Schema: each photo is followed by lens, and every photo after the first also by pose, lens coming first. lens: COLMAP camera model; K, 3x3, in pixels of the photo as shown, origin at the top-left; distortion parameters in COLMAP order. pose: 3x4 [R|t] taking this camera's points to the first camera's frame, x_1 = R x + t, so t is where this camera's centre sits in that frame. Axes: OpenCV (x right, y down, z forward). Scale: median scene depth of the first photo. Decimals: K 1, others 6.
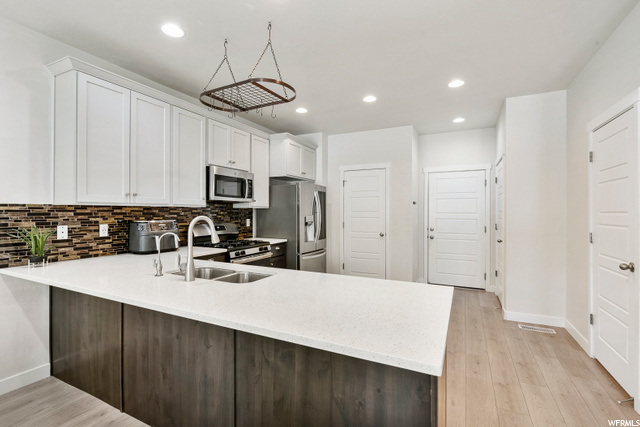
lens RADIAL K [[291.2, 0, 320.0], [0, 291.2, 213.5], [0, 0, 1]] dist [0.000410, 0.000062]
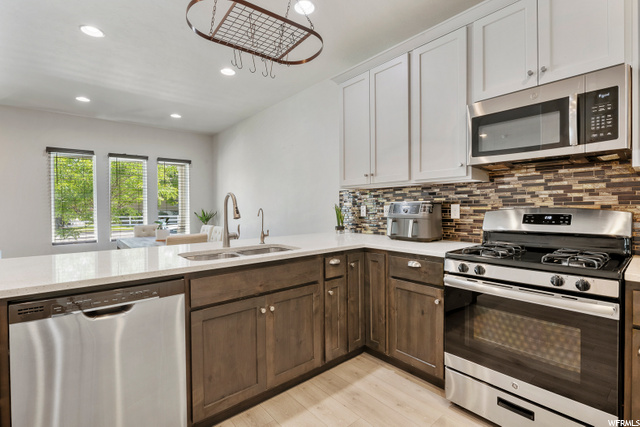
lens RADIAL K [[295.6, 0, 320.0], [0, 295.6, 213.5], [0, 0, 1]] dist [-0.003798, -0.000280]
pose [[-0.384693, 0.023825, -0.922737, 0.277111], [0.003559, 0.999698, 0.024328, 0.032164], [0.923038, 0.006075, -0.384661, 0.968104]]
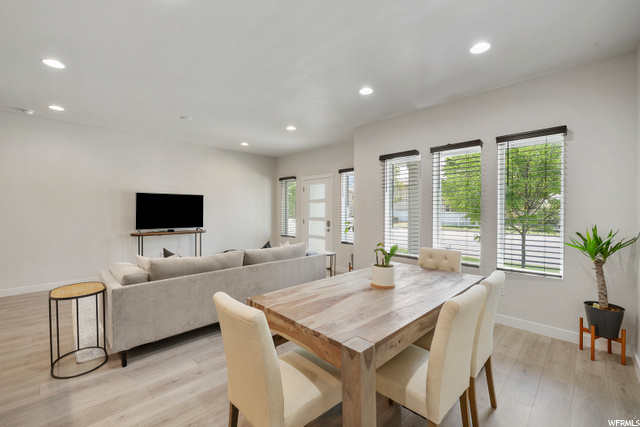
lens RADIAL K [[270.0, 0, 323.0], [0, 270.0, 208.3], [0, 0, 1]] dist [-0.001102, -0.000319]
pose [[-0.949995, -0.005973, 0.312209, -0.659210], [-0.005842, 0.999982, 0.001357, -0.003004], [-0.312211, -0.000535, -0.950013, 0.524136]]
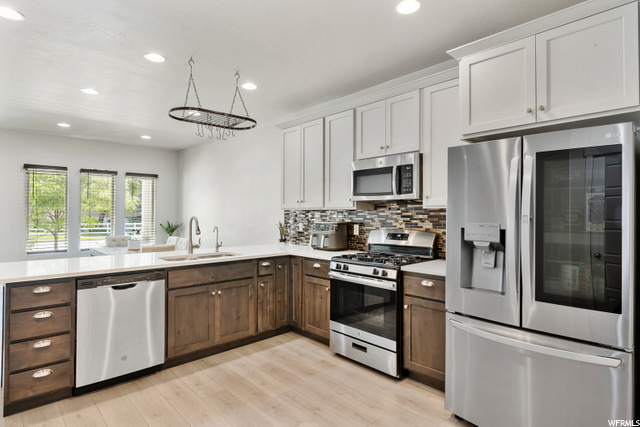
lens RADIAL K [[339.3, 0, 320.0], [0, 339.3, 213.5], [0, 0, 1]] dist [0.001231, -0.000157]
pose [[-0.332411, -0.002868, -0.943130, 0.628499], [-0.008552, 0.999963, -0.000026, -0.008786], [0.943096, 0.008057, -0.332423, 1.265462]]
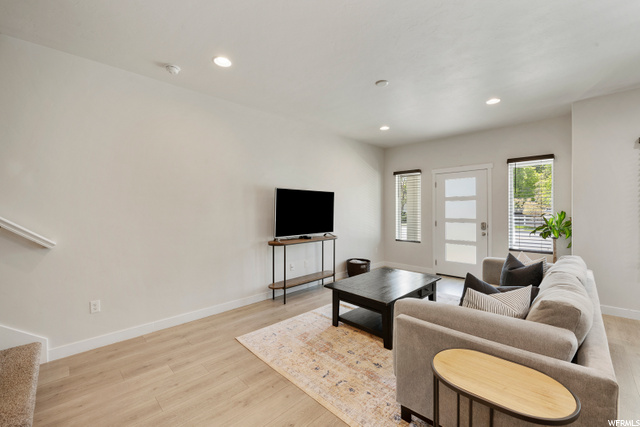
lens RADIAL K [[264.0, 0, 321.3], [0, 264.0, 207.2], [0, 0, 1]] dist [0.000398, -0.000078]
pose [[-0.954190, 0.004739, 0.299163, 0.269395], [0.002777, 0.999972, -0.006985, 0.006718], [-0.299188, -0.005834, -0.954176, 0.431216]]
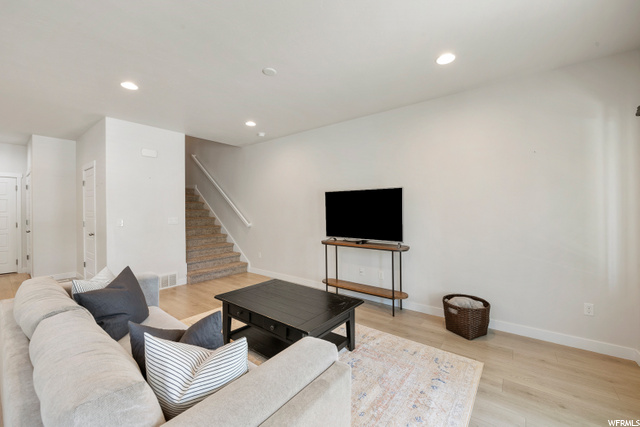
lens RADIAL K [[253.6, 0, 322.2], [0, 253.6, 211.9], [0, 0, 1]] dist [-0.016163, 0.000105]
pose [[0.181972, -0.003149, 0.983299, -0.376430], [0.006354, 0.999978, 0.002026, 0.007534], [-0.983283, 0.005879, 0.181988, -0.762771]]
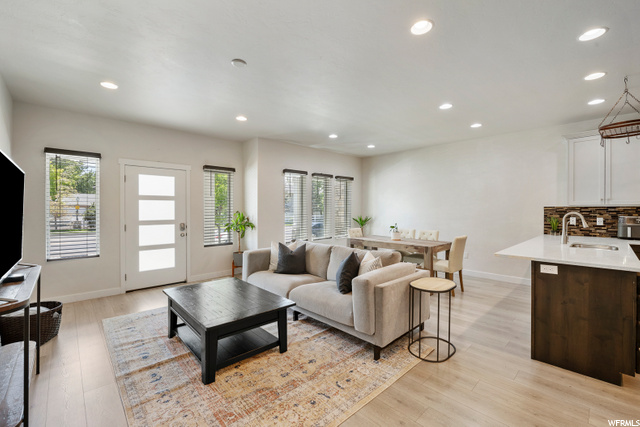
lens RADIAL K [[270.0, 0, 323.0], [0, 270.0, 208.3], [0, 0, 1]] dist [-0.001102, -0.000319]
pose [[-0.327332, -0.006993, -0.944884, 0.993133], [-0.007788, 0.999959, -0.004703, 0.002124], [0.944877, 0.005820, -0.327373, 0.011179]]
